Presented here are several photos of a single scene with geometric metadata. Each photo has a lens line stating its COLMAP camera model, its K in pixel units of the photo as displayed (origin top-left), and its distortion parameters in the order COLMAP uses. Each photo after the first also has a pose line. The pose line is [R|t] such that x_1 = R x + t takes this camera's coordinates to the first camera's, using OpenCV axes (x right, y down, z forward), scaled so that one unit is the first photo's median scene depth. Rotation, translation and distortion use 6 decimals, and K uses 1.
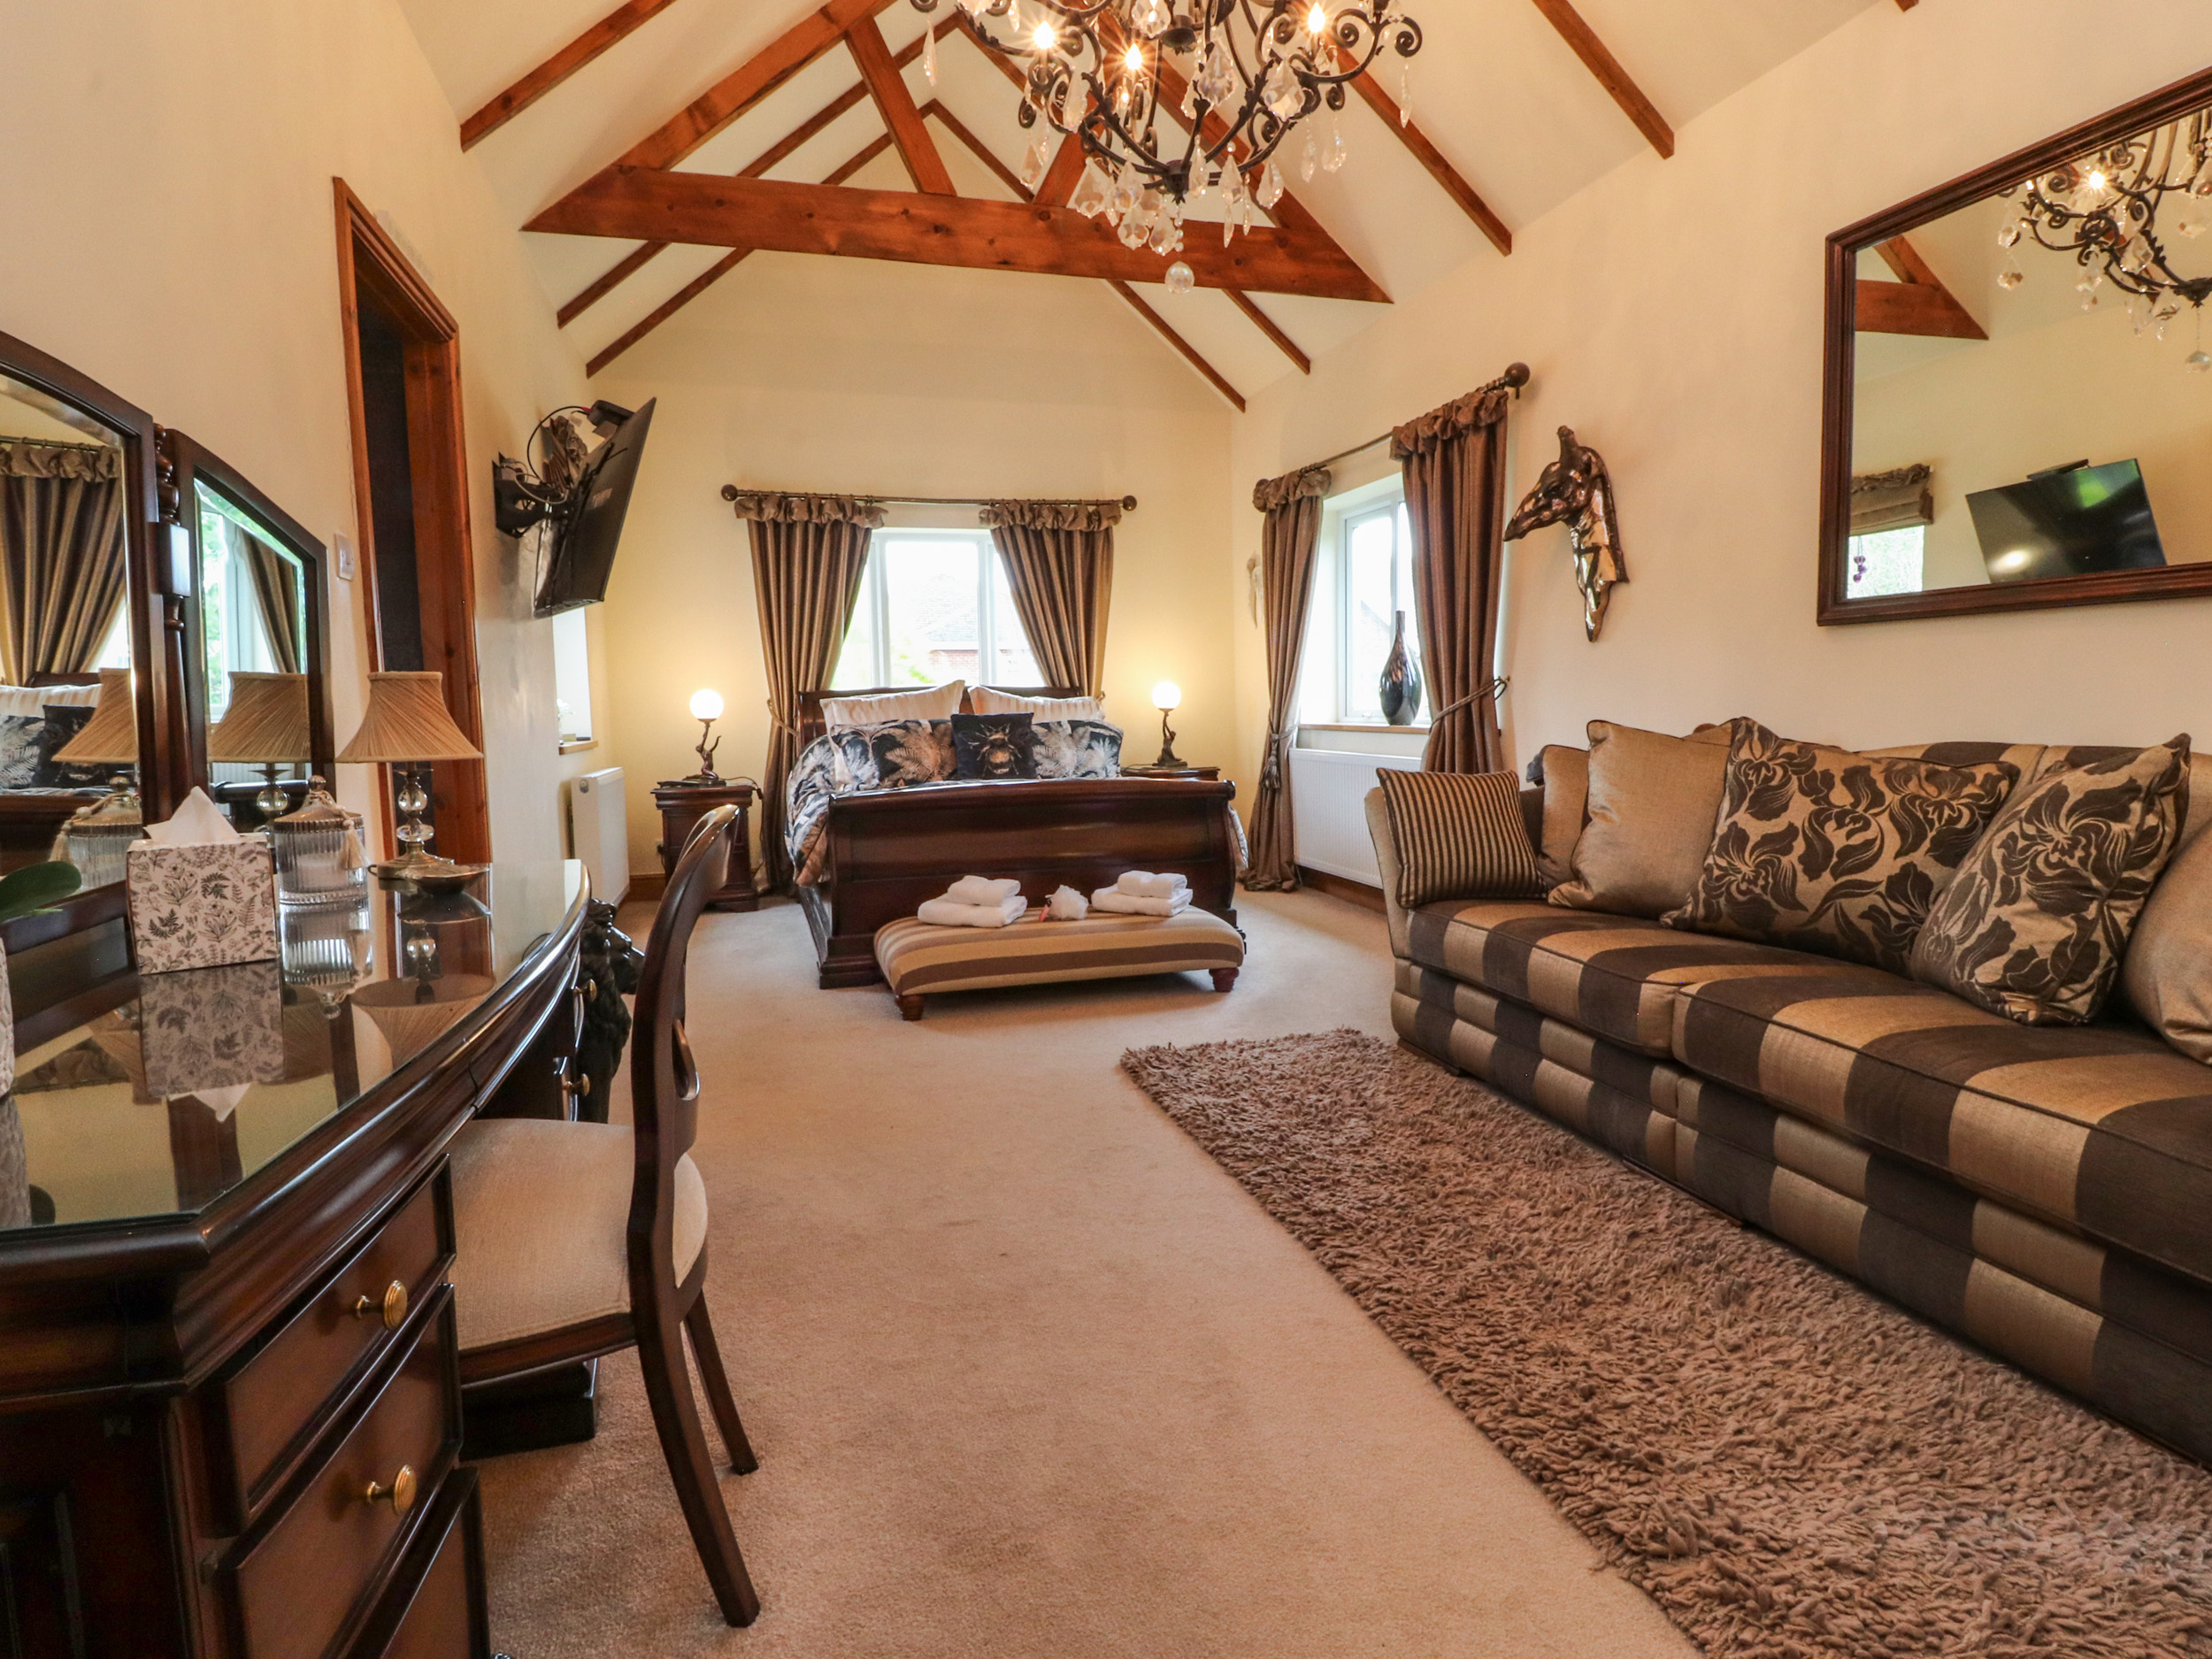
lens RADIAL K [[1157.1, 0, 1141.3], [0, 1157.1, 779.7], [0, 0, 1]] dist [0.001593, -0.011724]
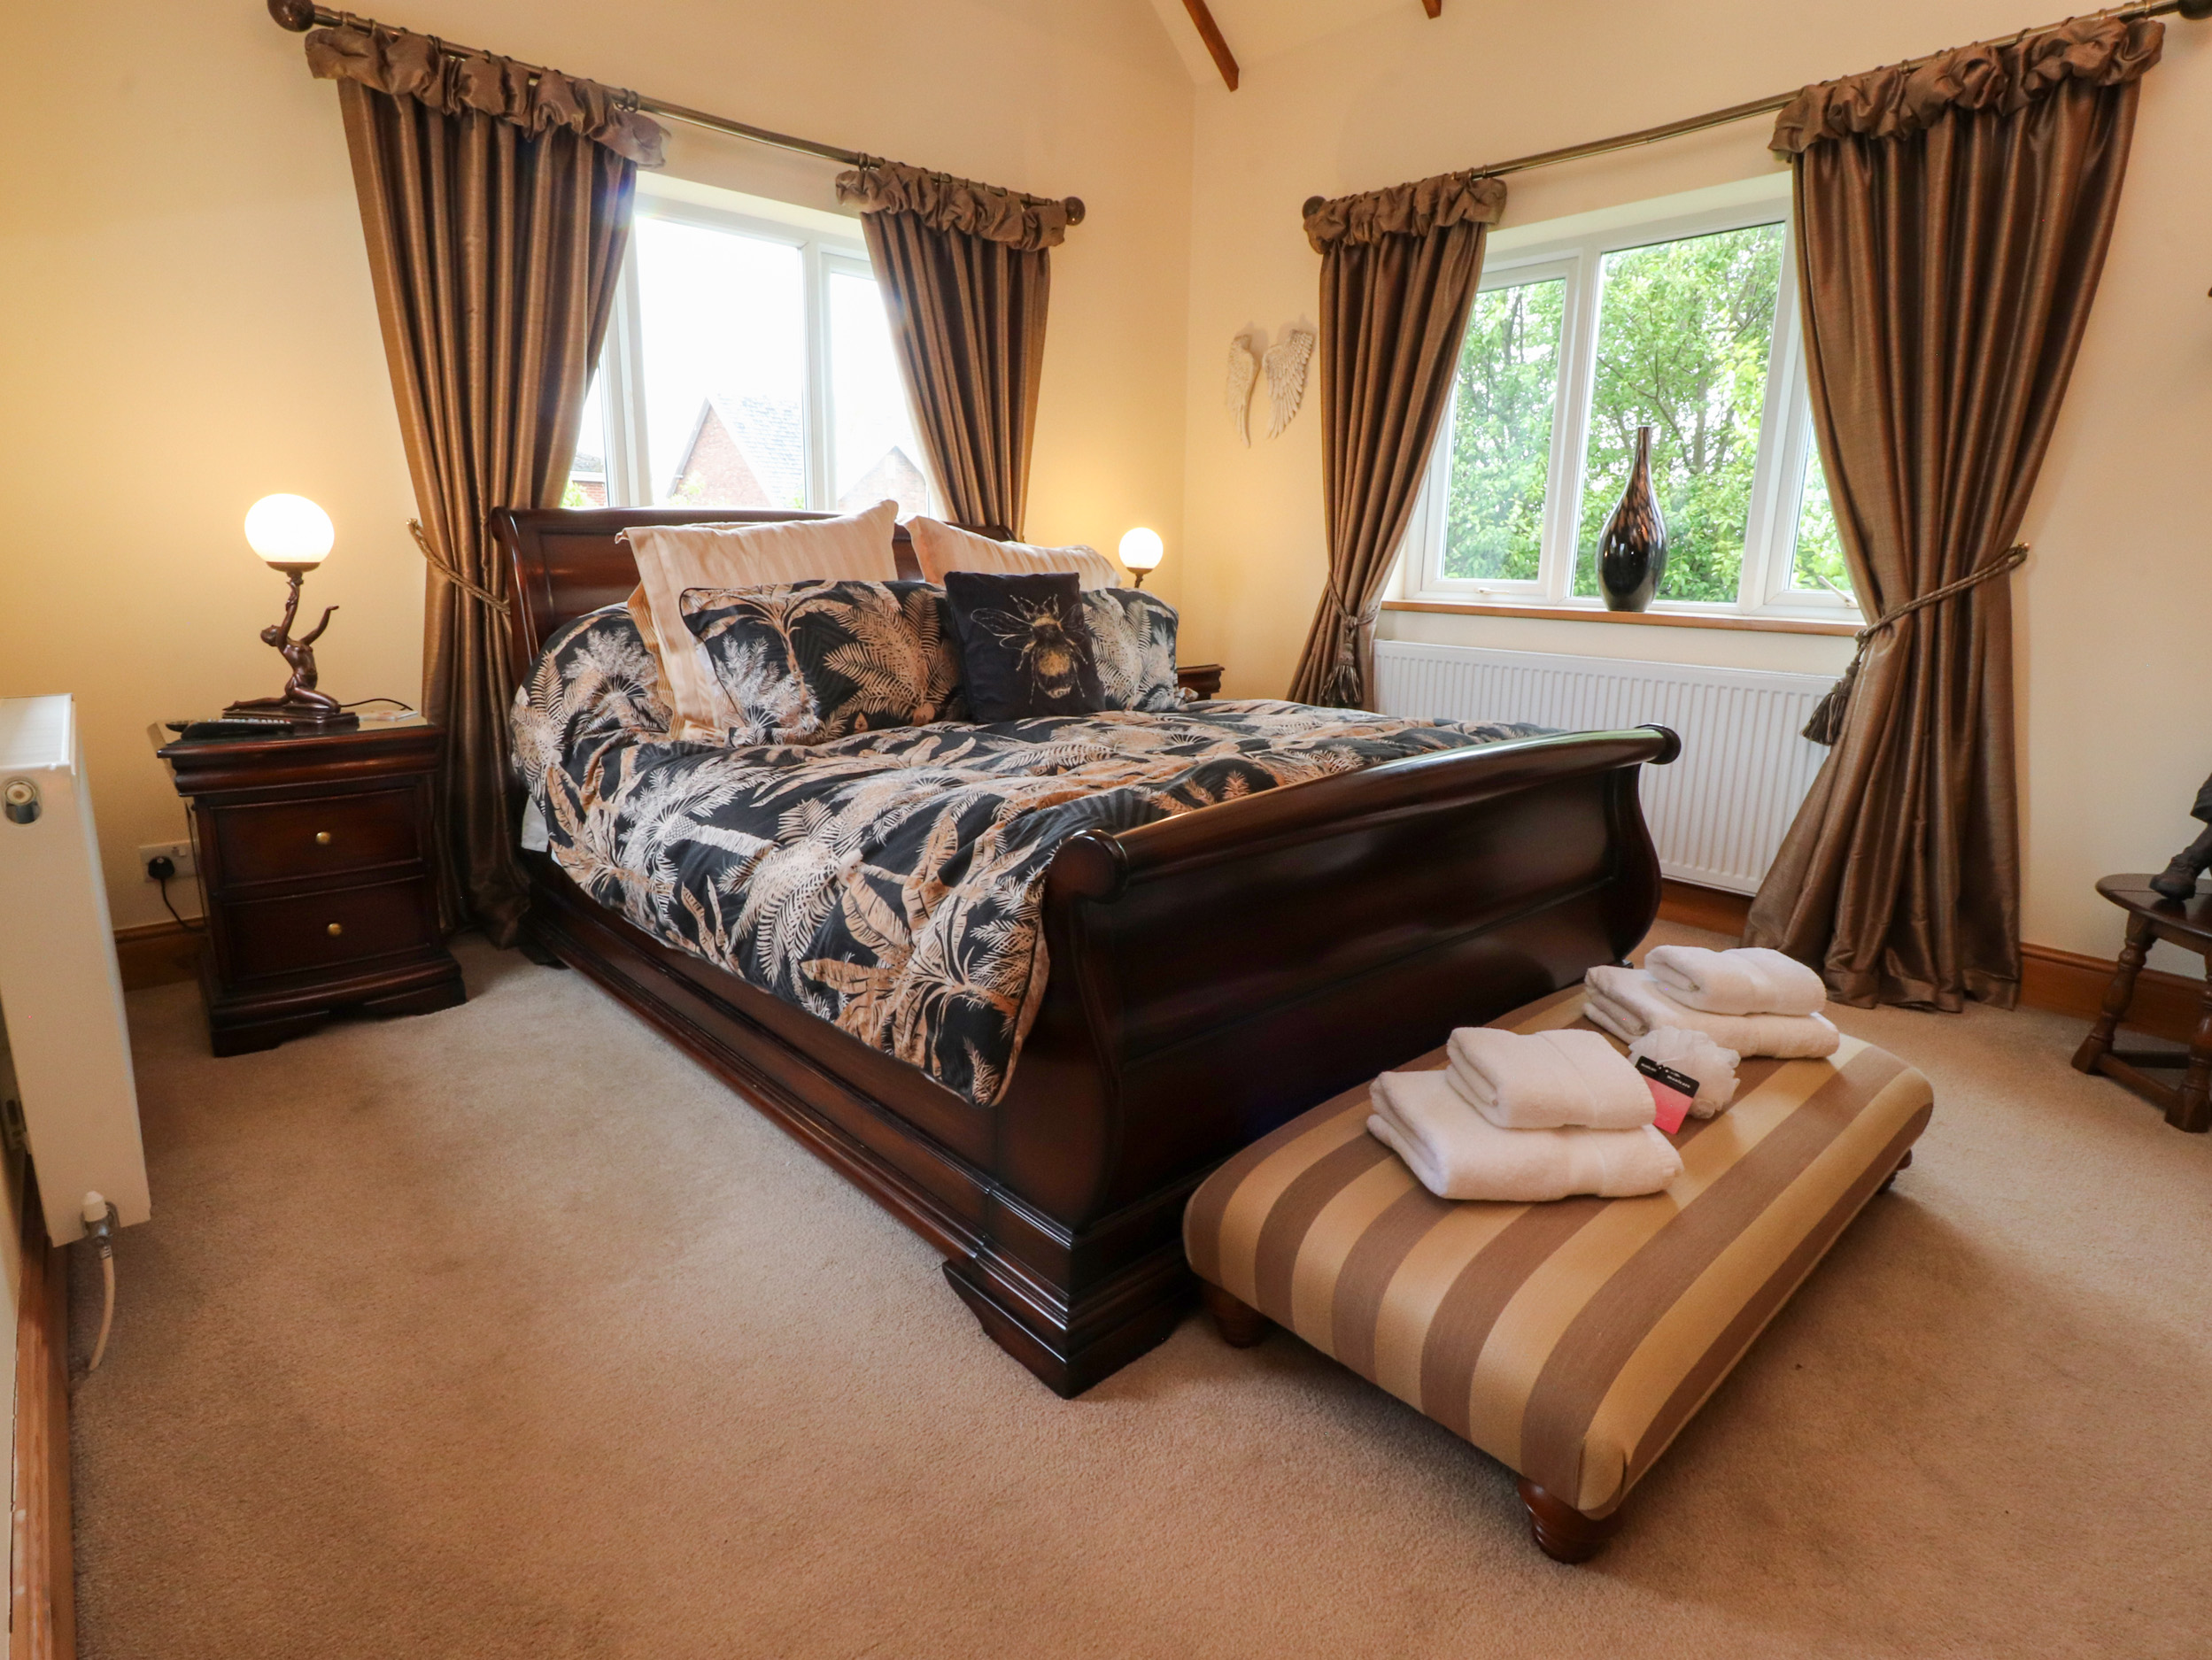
lens RADIAL K [[1157.0, 0, 1141.3], [0, 1157.0, 780.2], [0, 0, 1]] dist [0.001593, -0.011724]
pose [[0.909741, -0.042909, 0.412953, -0.273683], [-0.008083, 0.992626, 0.120948, -0.028141], [-0.415097, -0.113369, 0.902686, 0.499850]]
